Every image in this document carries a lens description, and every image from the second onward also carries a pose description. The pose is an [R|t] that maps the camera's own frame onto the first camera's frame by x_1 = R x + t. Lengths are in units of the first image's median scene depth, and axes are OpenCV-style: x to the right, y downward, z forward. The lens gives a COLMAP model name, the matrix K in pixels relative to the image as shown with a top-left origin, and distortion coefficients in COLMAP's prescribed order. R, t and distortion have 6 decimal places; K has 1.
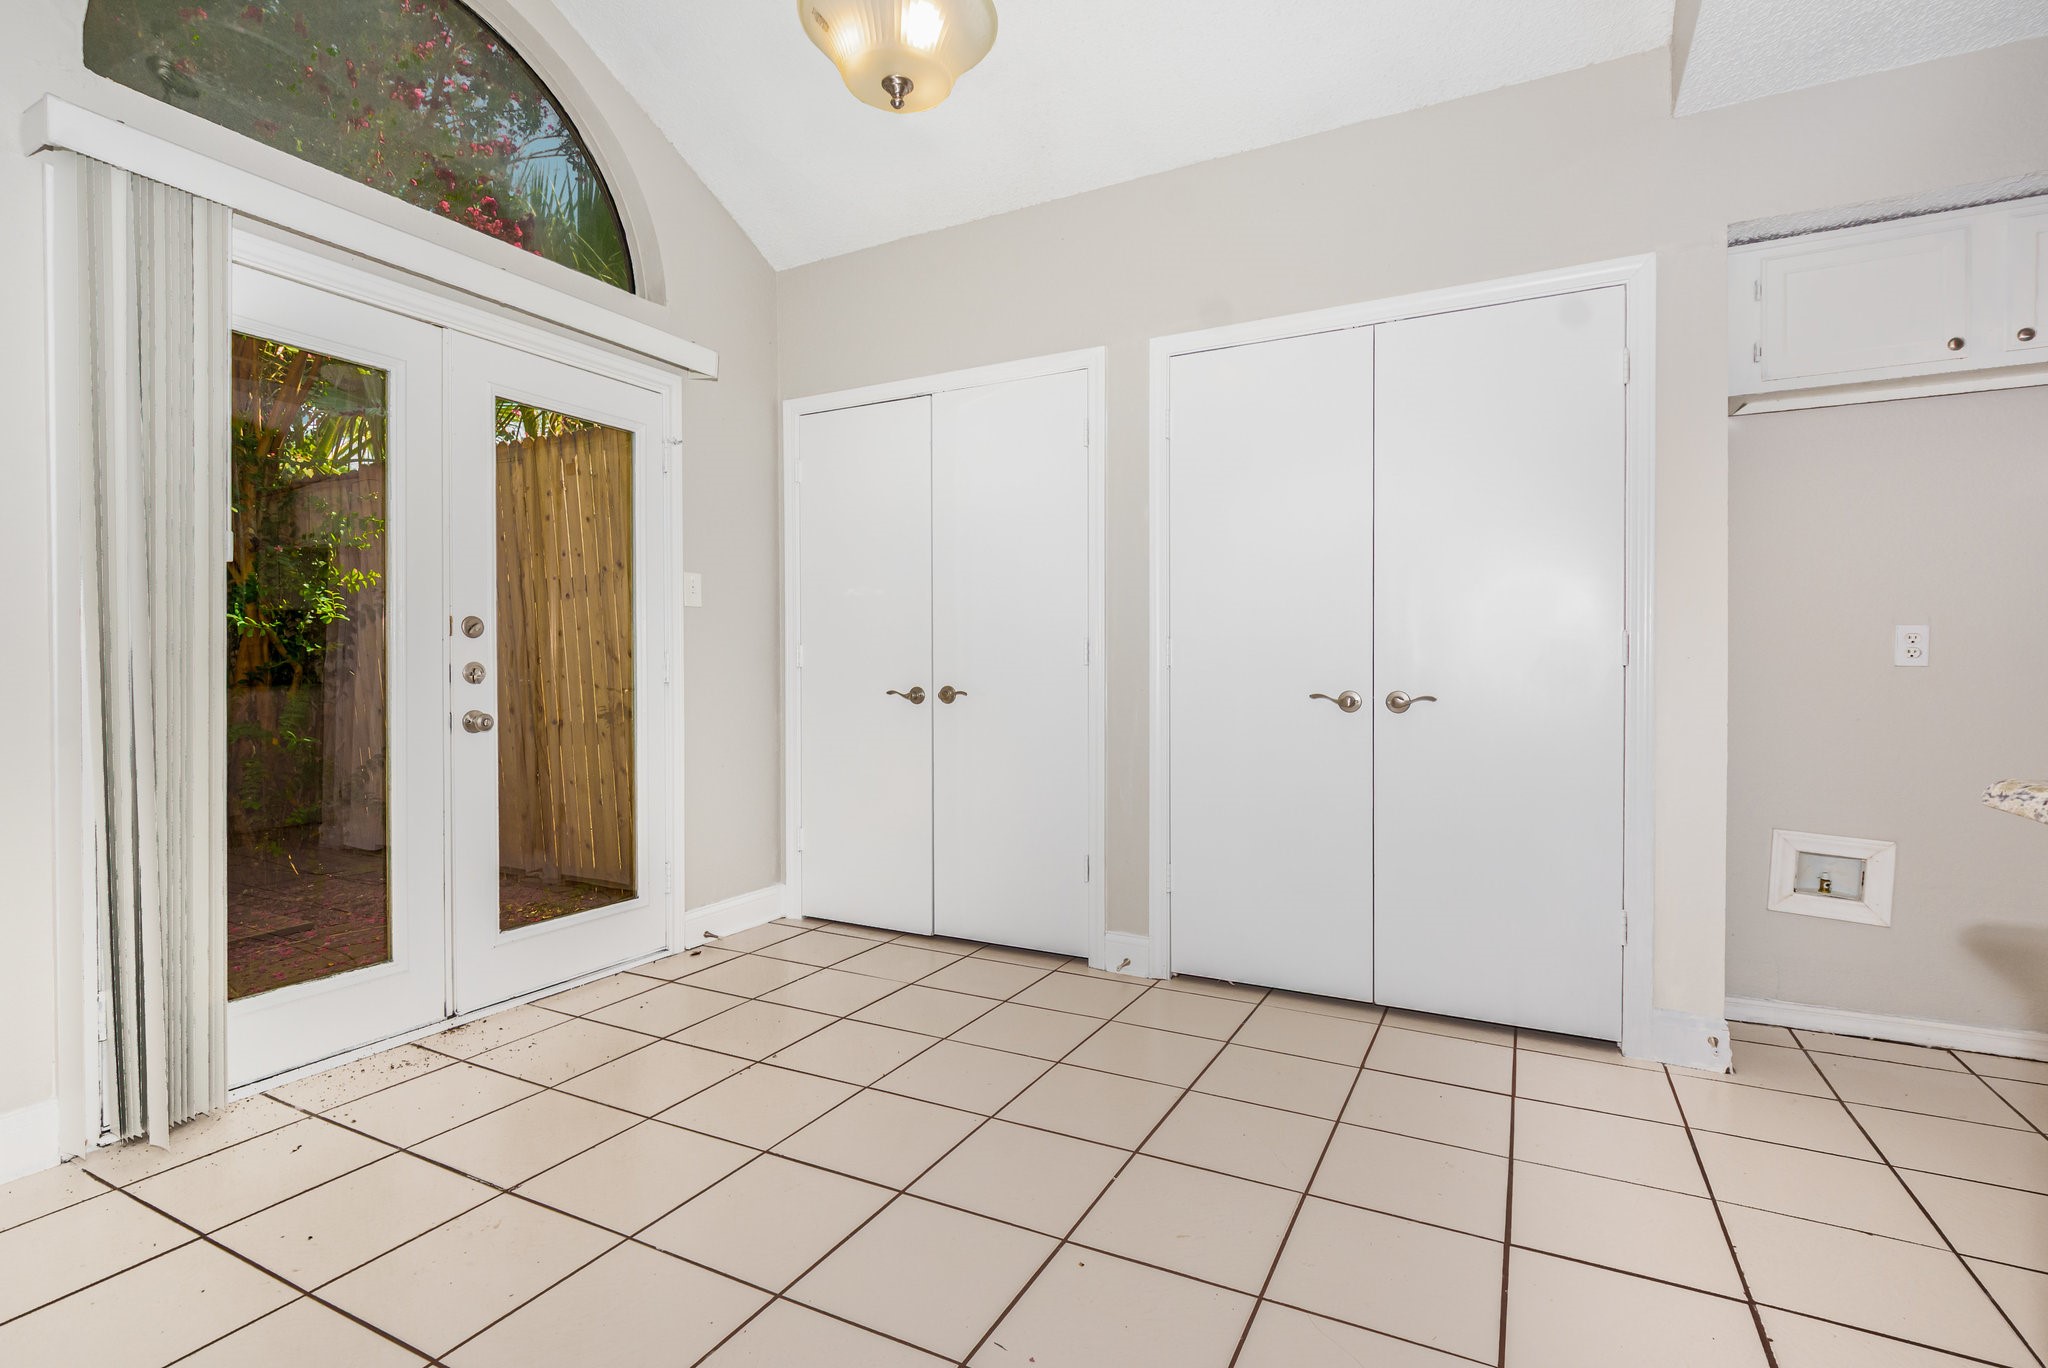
lens RADIAL K [[937.9, 0, 1023.2], [0, 937.9, 686.7], [0, 0, 1]] dist [0.003215, 0.000499]
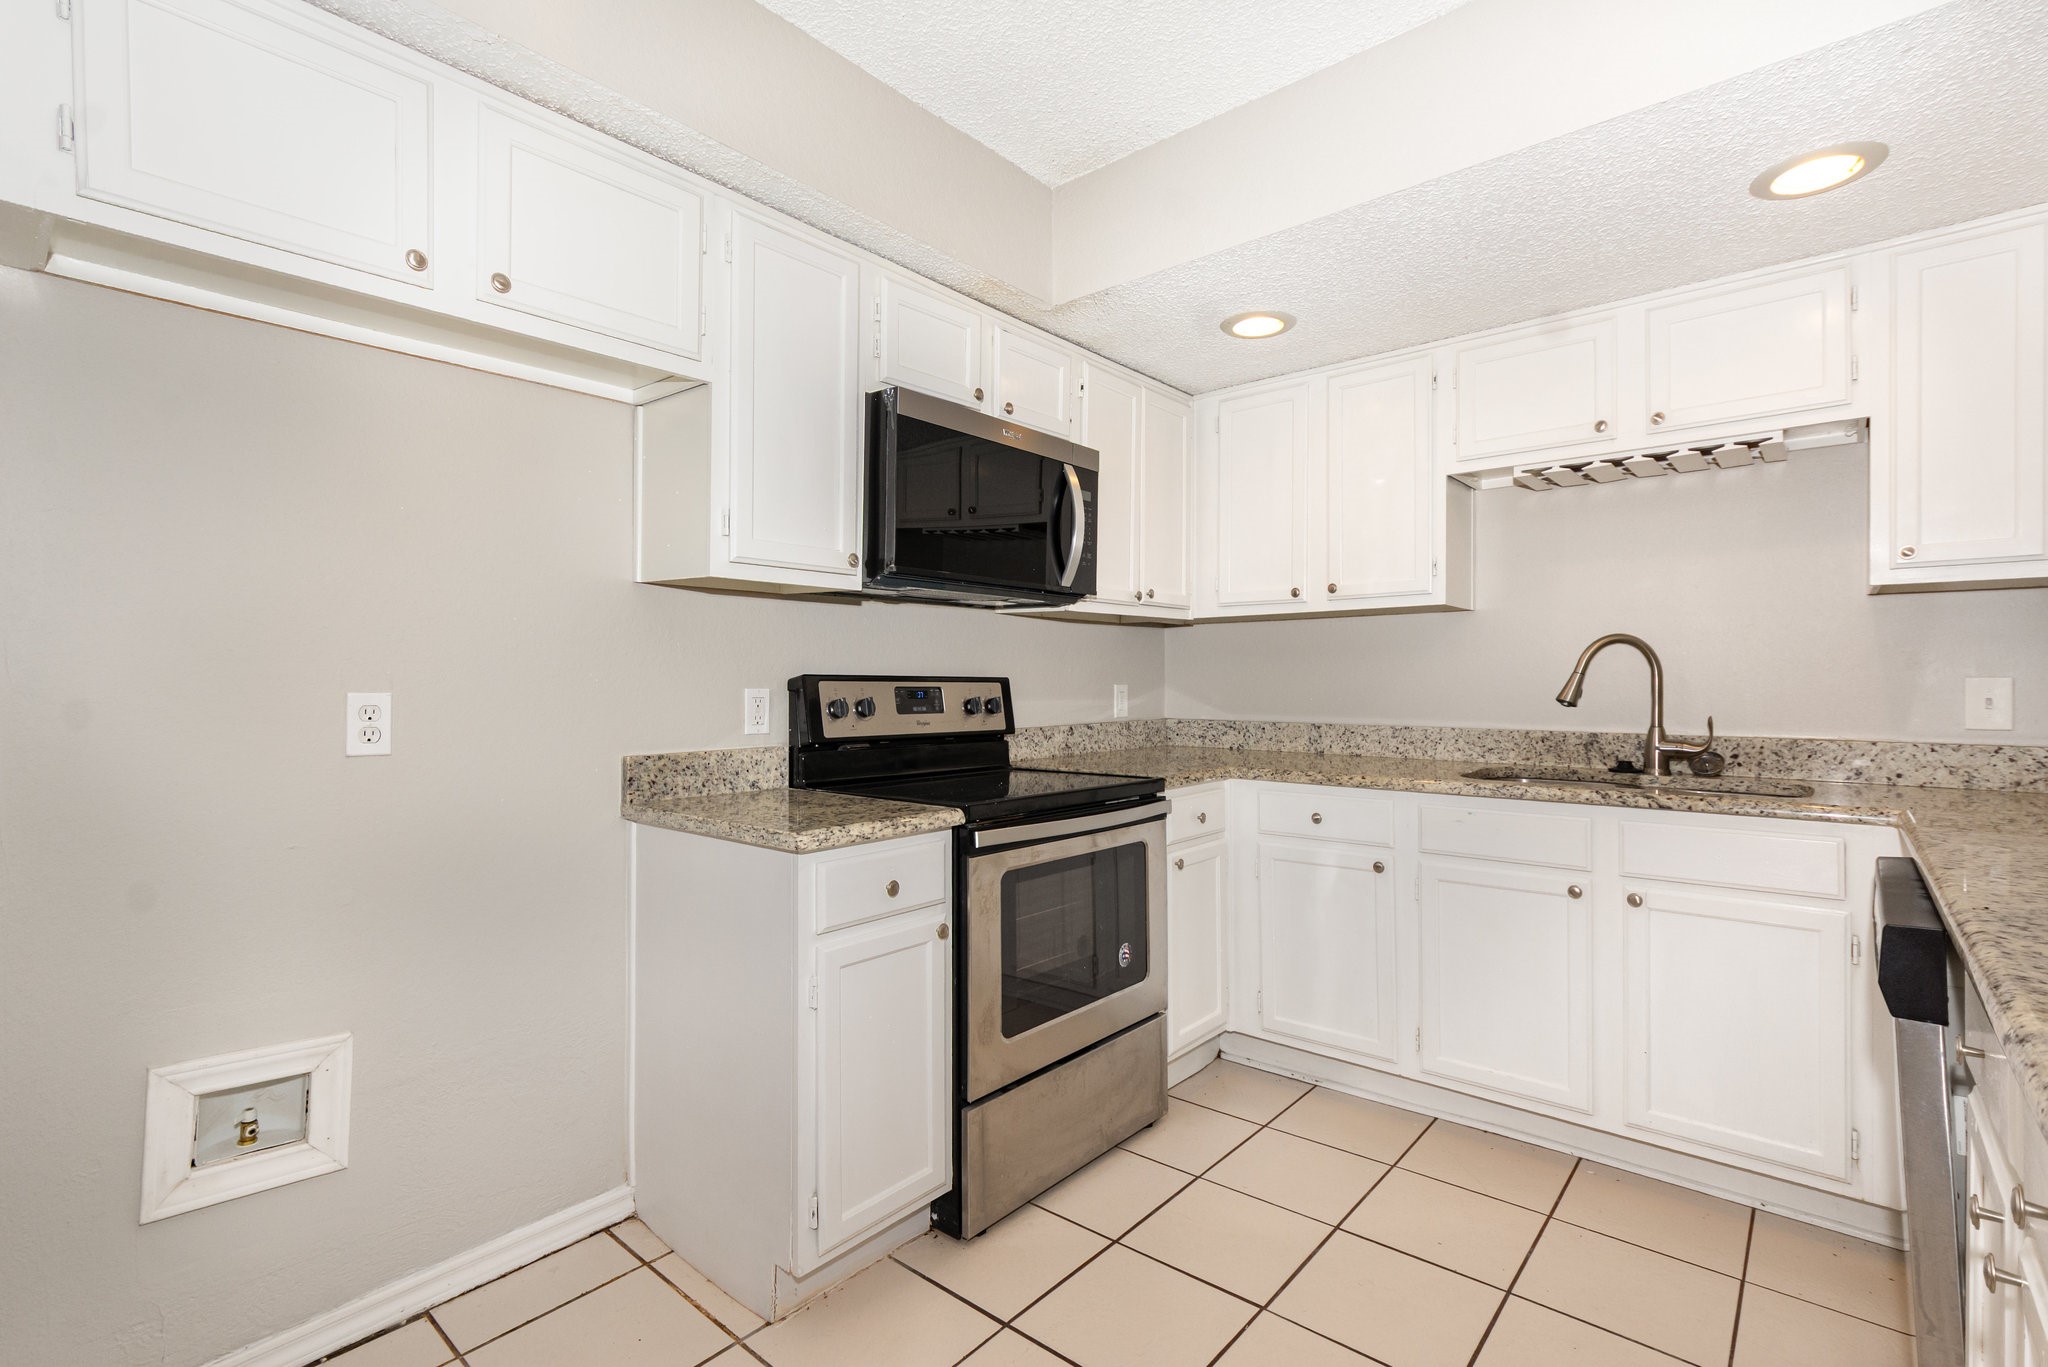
lens RADIAL K [[937.9, 0, 1019.3], [0, 937.9, 686.5], [0, 0, 1]] dist [0.003215, 0.000499]
pose [[0.208124, -0.013996, 0.978002, 0.394654], [0.017770, 0.999787, 0.010526, -0.064162], [-0.977941, 0.015188, 0.208328, 0.416163]]
